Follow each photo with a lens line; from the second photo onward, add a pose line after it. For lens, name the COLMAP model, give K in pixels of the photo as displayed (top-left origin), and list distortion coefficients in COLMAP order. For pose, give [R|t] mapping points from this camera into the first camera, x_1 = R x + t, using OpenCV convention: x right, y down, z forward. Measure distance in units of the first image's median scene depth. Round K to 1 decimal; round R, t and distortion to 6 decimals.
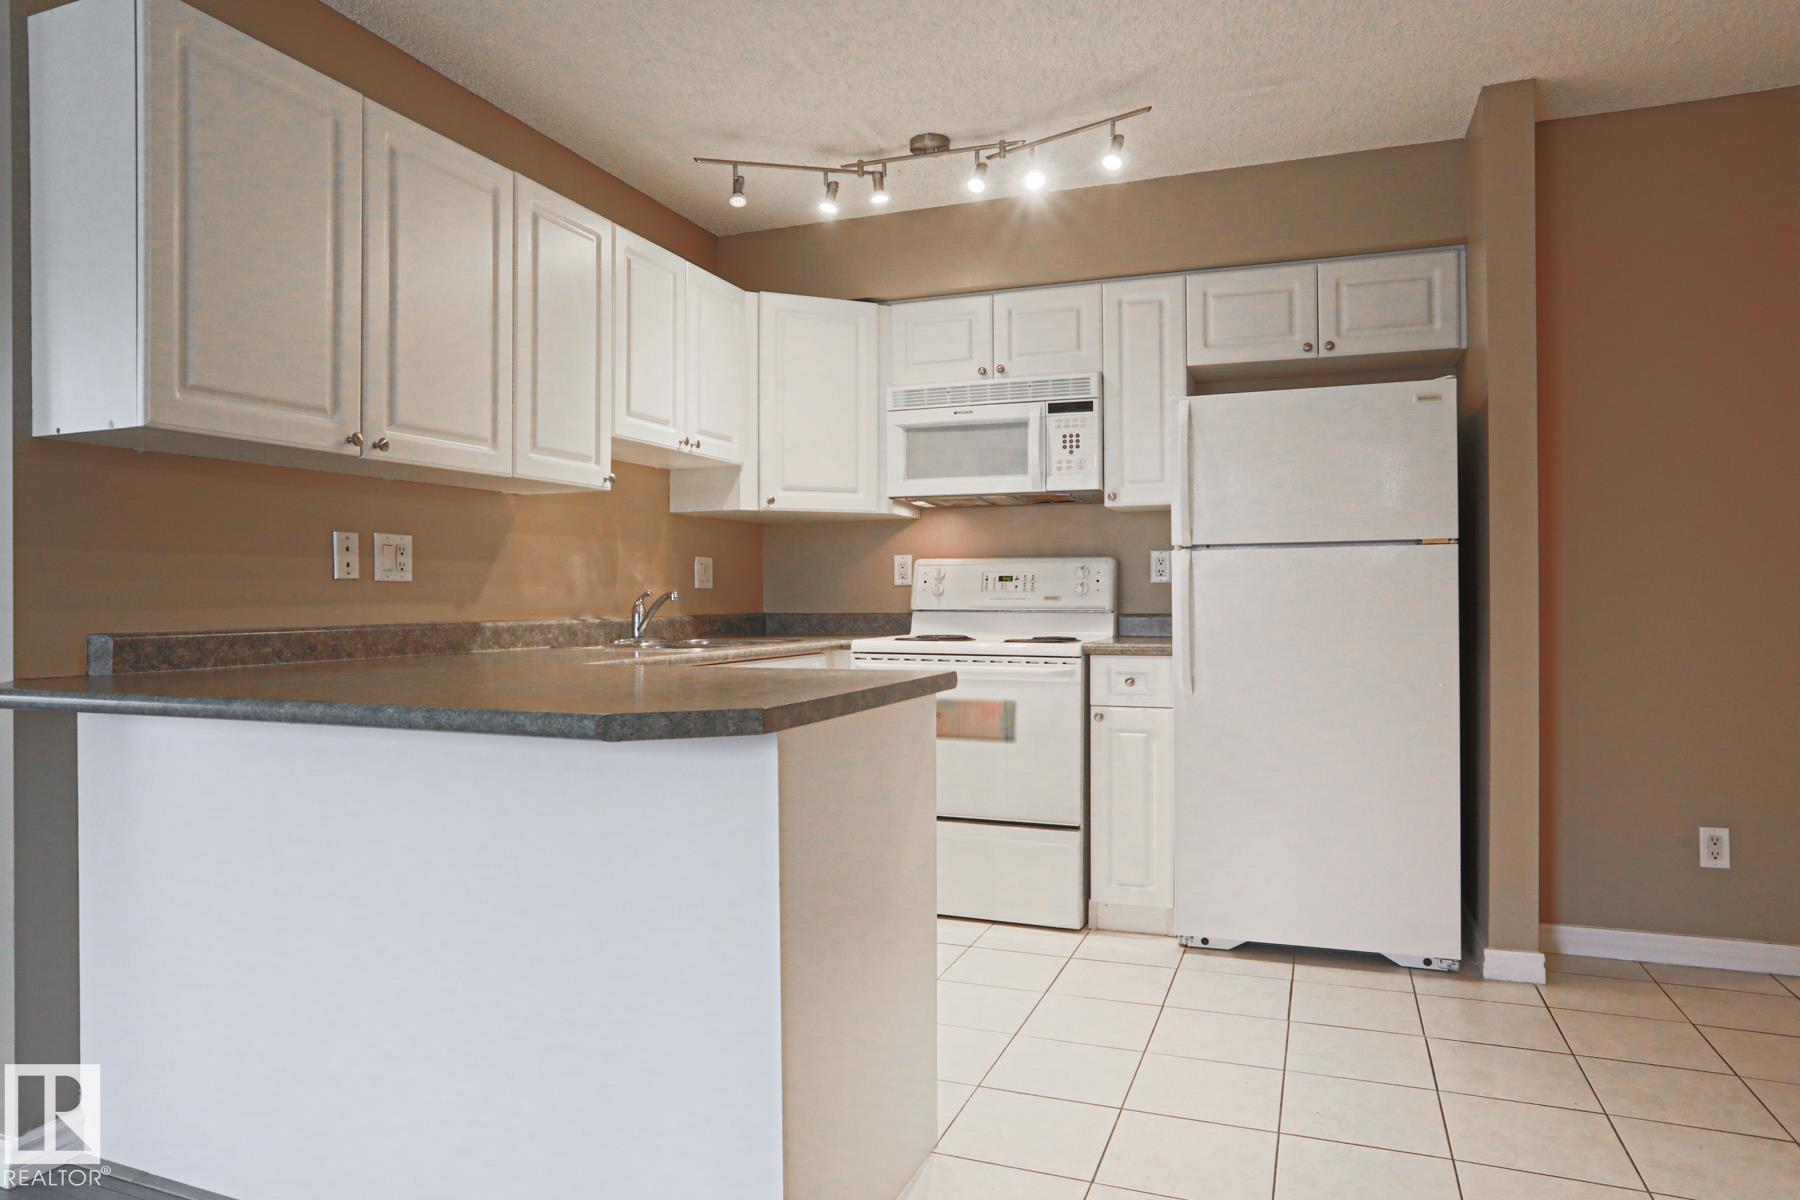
lens RADIAL K [[1088.0, 0, 913.8], [0, 1088.0, 600.9], [0, 0, 1]] dist [-0.048853, 0.002548]
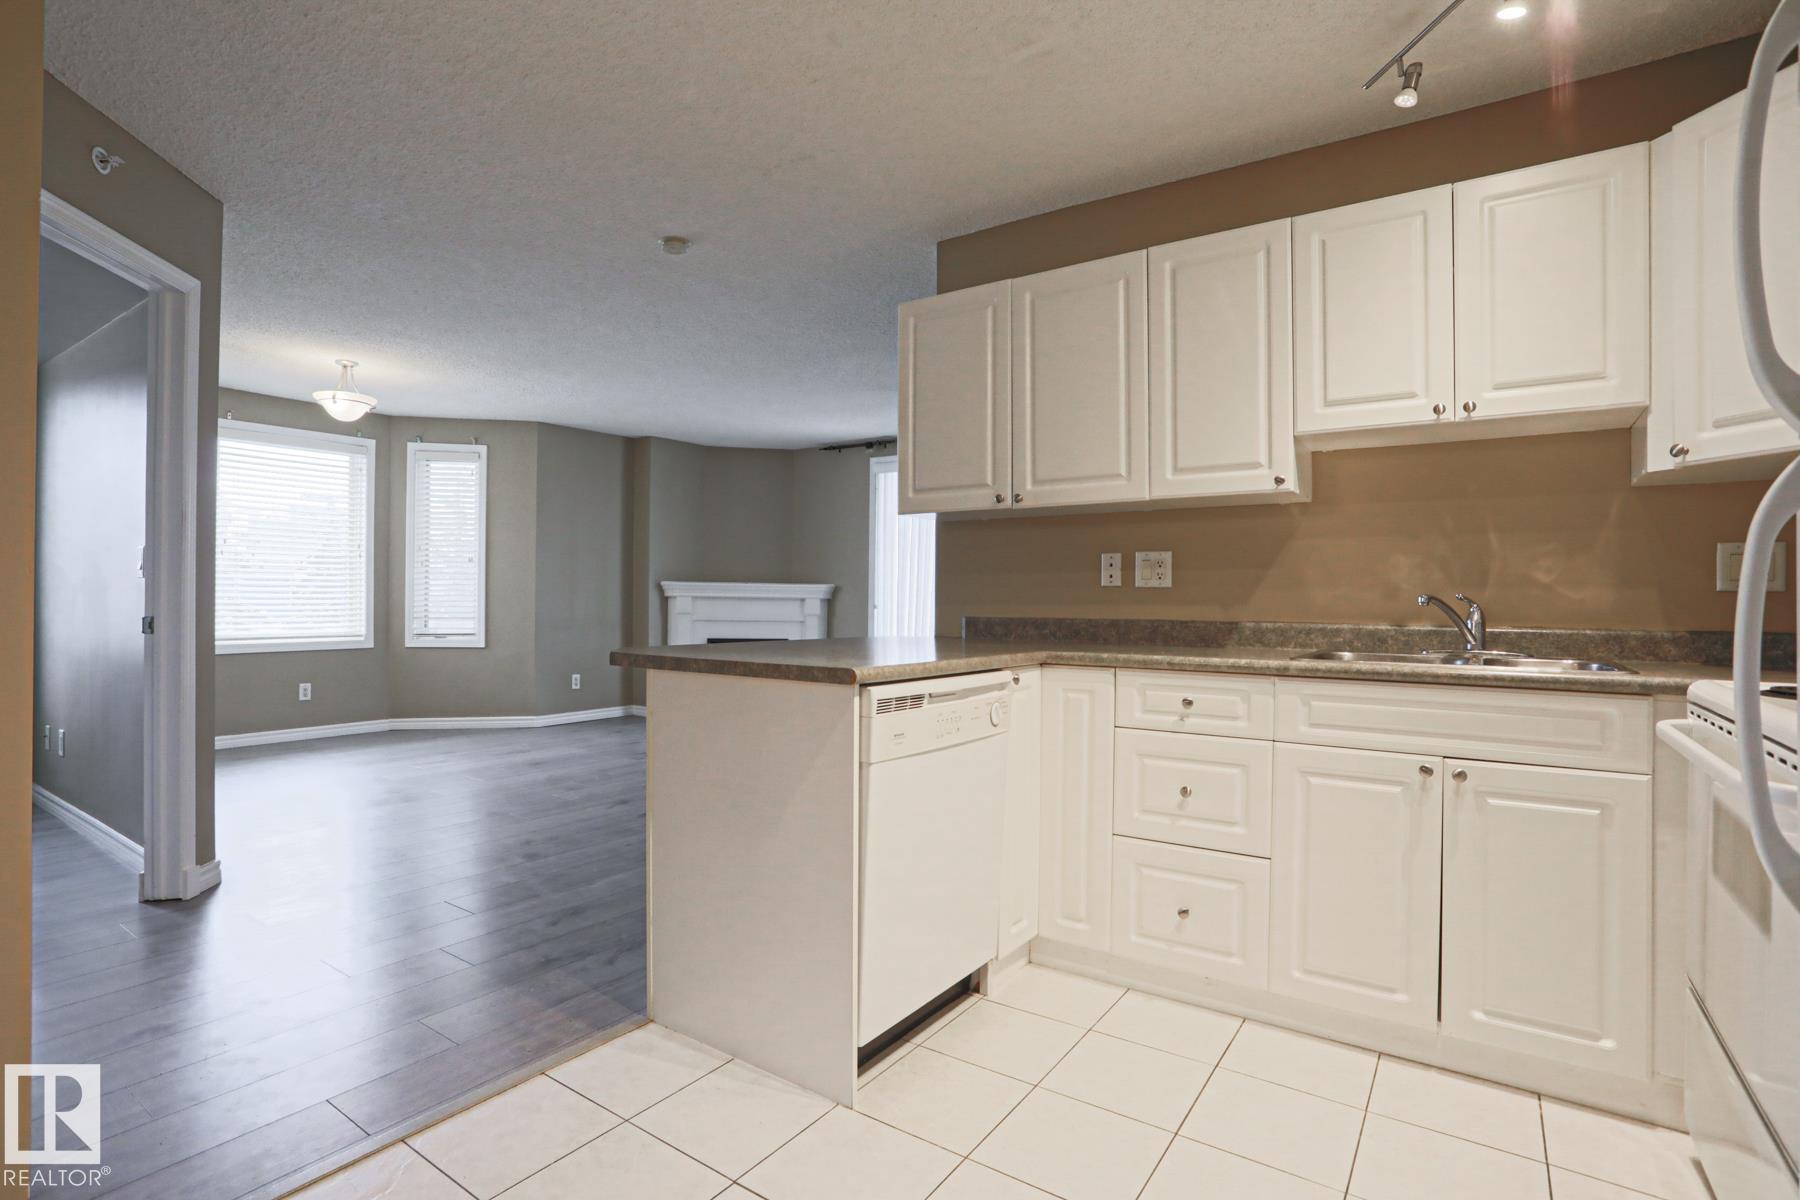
lens RADIAL K [[883.1, 0, 885.6], [0, 883.1, 597.3], [0, 0, 1]] dist [-0.063482, 0.020898]
pose [[-0.236448, -0.003251, -0.971639, 0.477108], [-0.013469, 0.999909, -0.000068, -0.001090], [0.971551, 0.013071, -0.236470, 0.697275]]
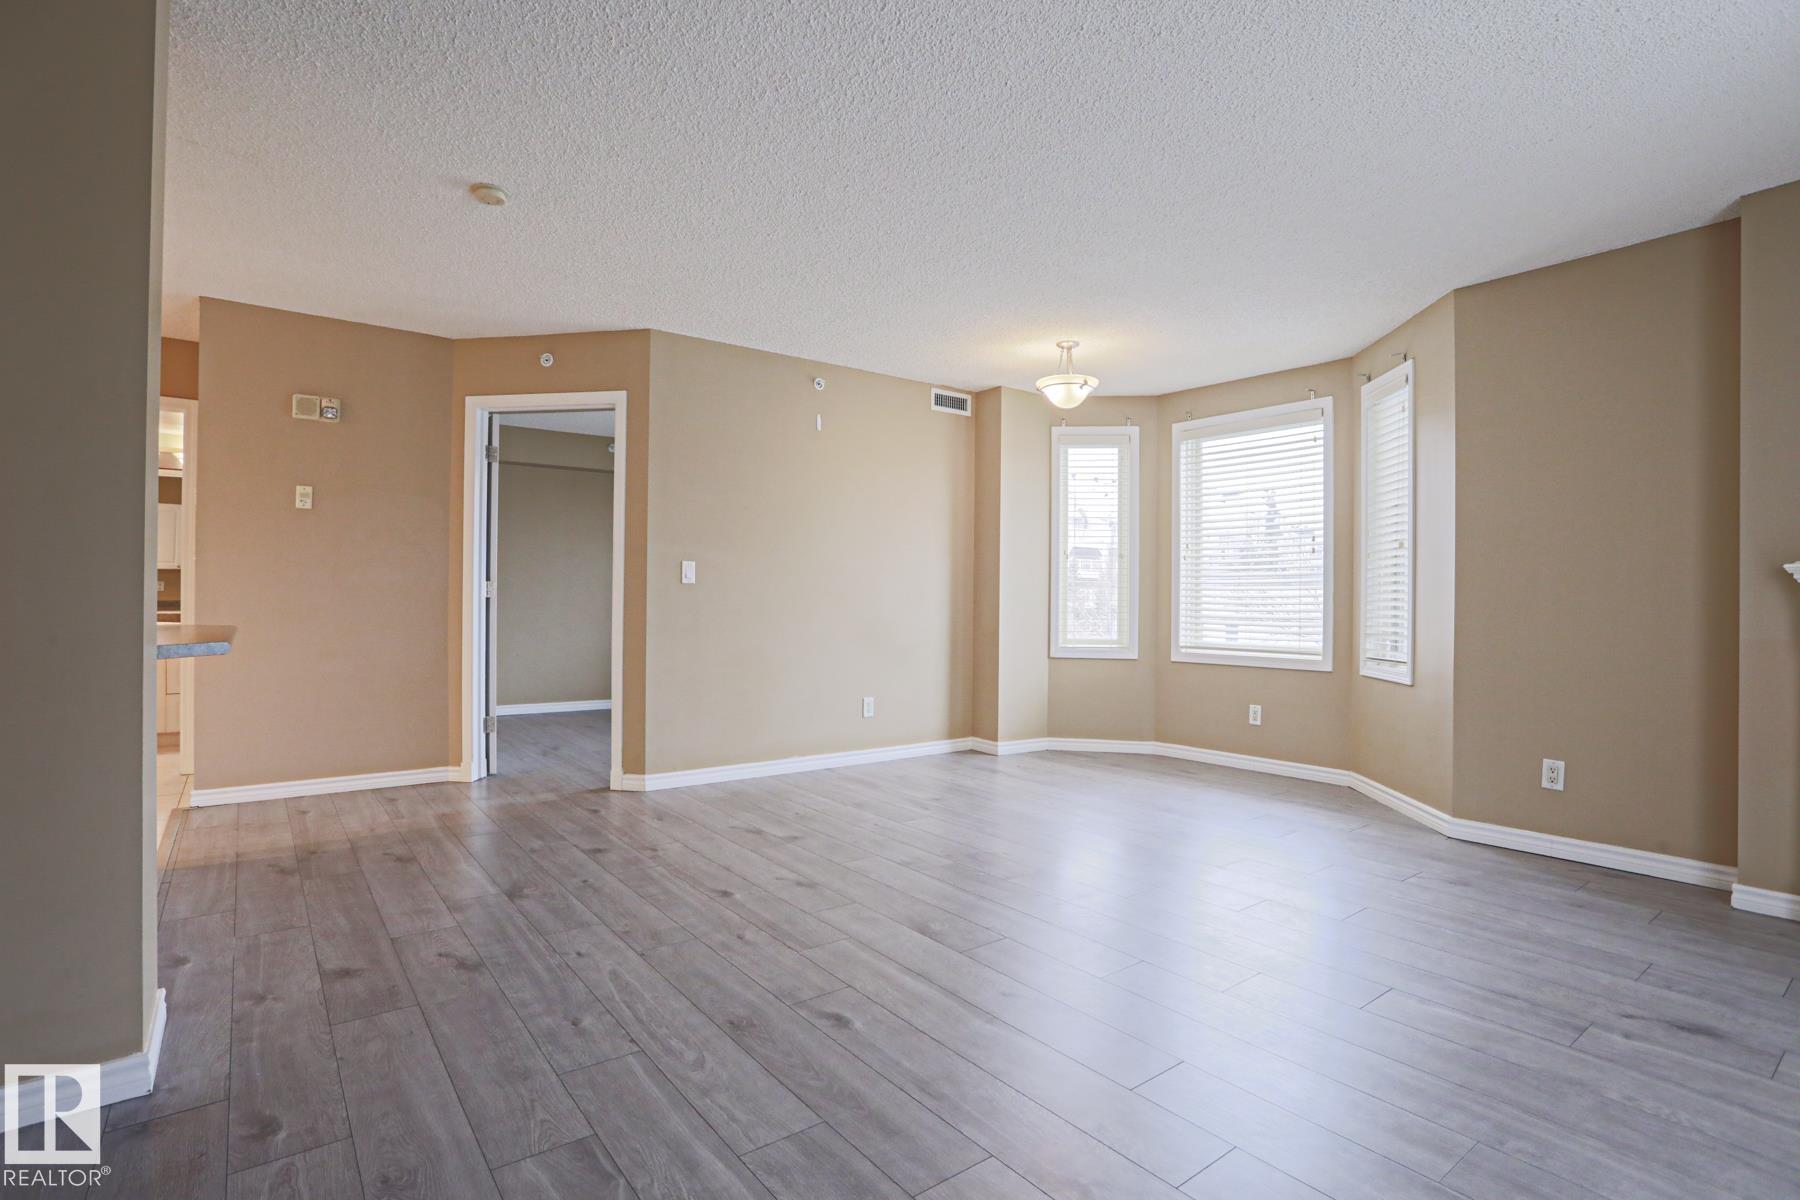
lens RADIAL K [[883.1, 0, 896.2], [0, 883.1, 596.2], [0, 0, 1]] dist [-0.063482, 0.020898]
pose [[-0.853156, -0.001307, 0.521655, -1.141690], [-0.003903, 0.999985, -0.003878, 0.009444], [-0.521642, -0.005344, -0.853148, 0.748633]]
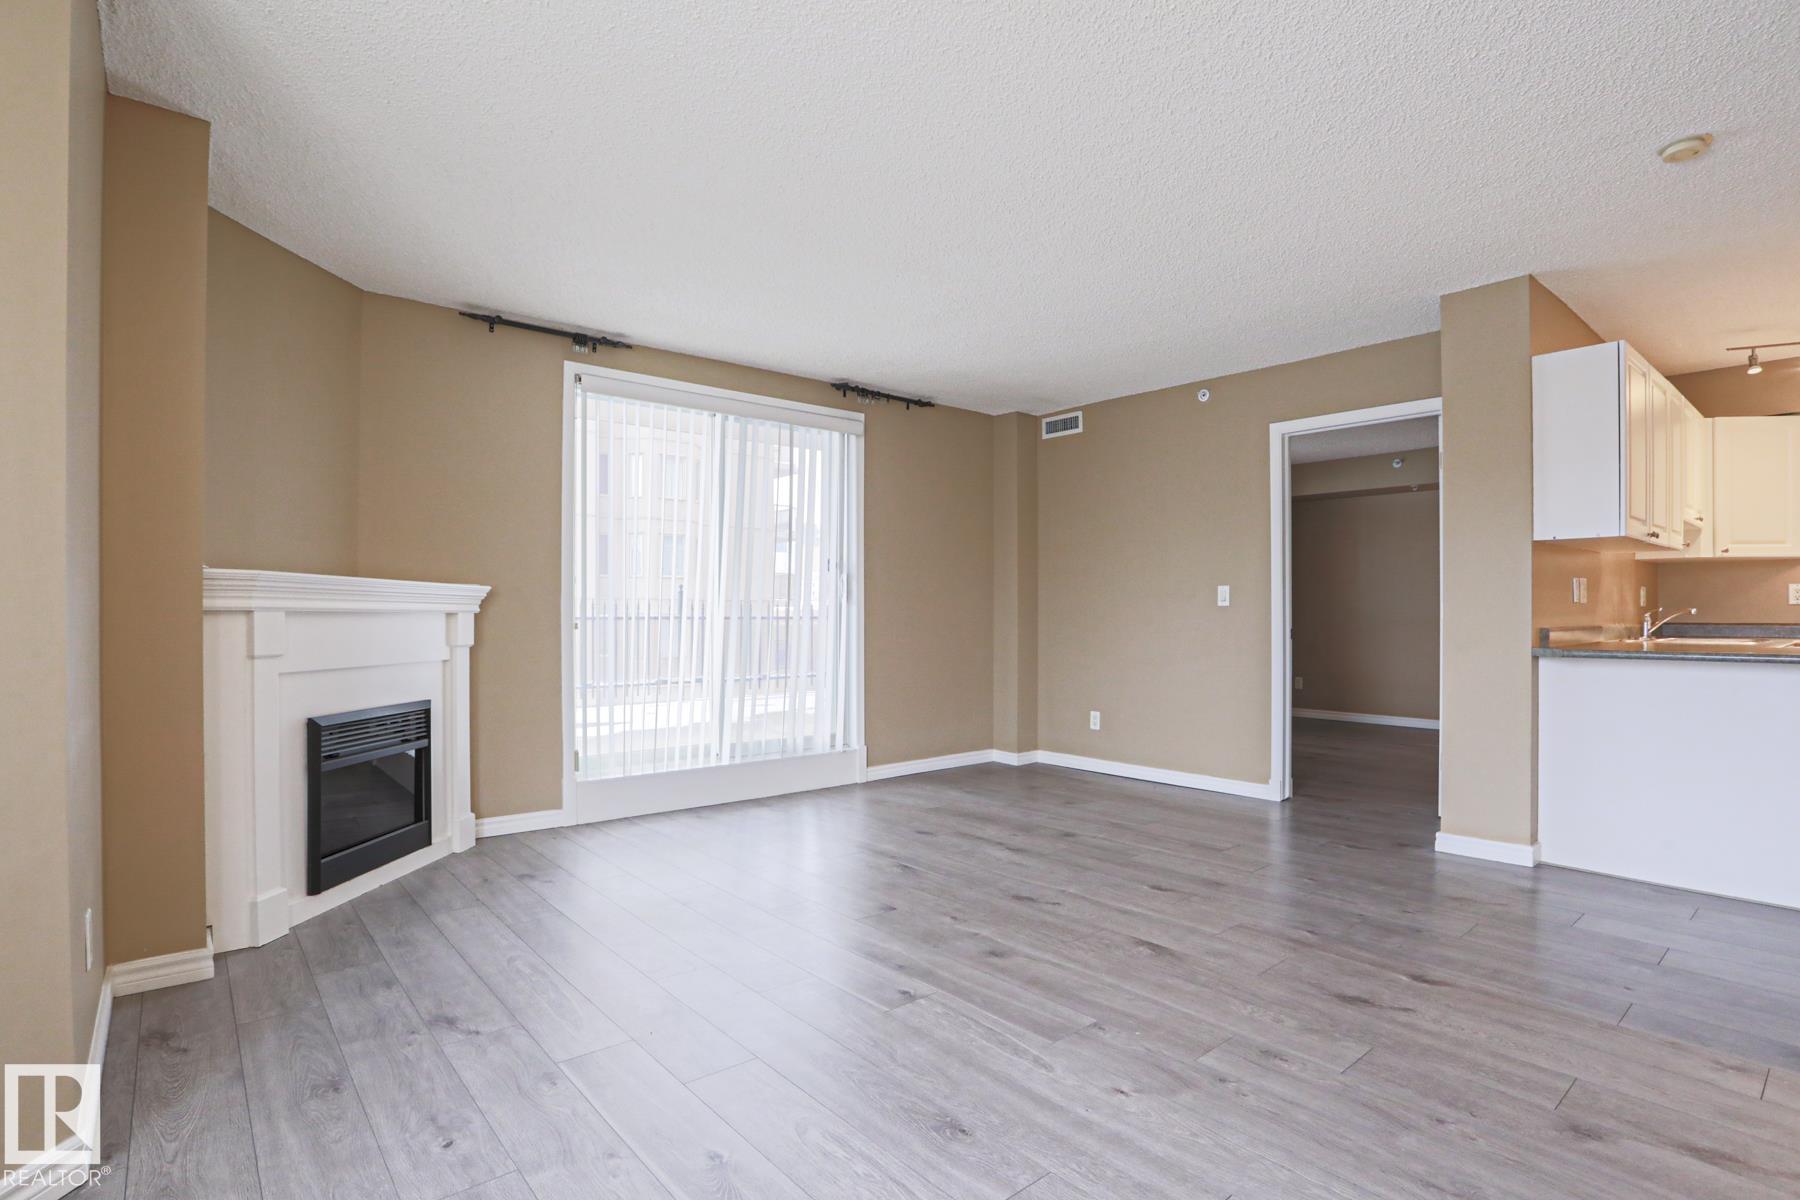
lens RADIAL K [[883.1, 0, 862.2], [0, 883.1, 609.3], [0, 0, 1]] dist [-0.063482, 0.020898]
pose [[0.859074, 0.000231, -0.511851, -0.597204], [-0.004620, 0.999963, -0.007303, 0.006250], [0.511830, 0.008639, 0.859043, -0.698551]]
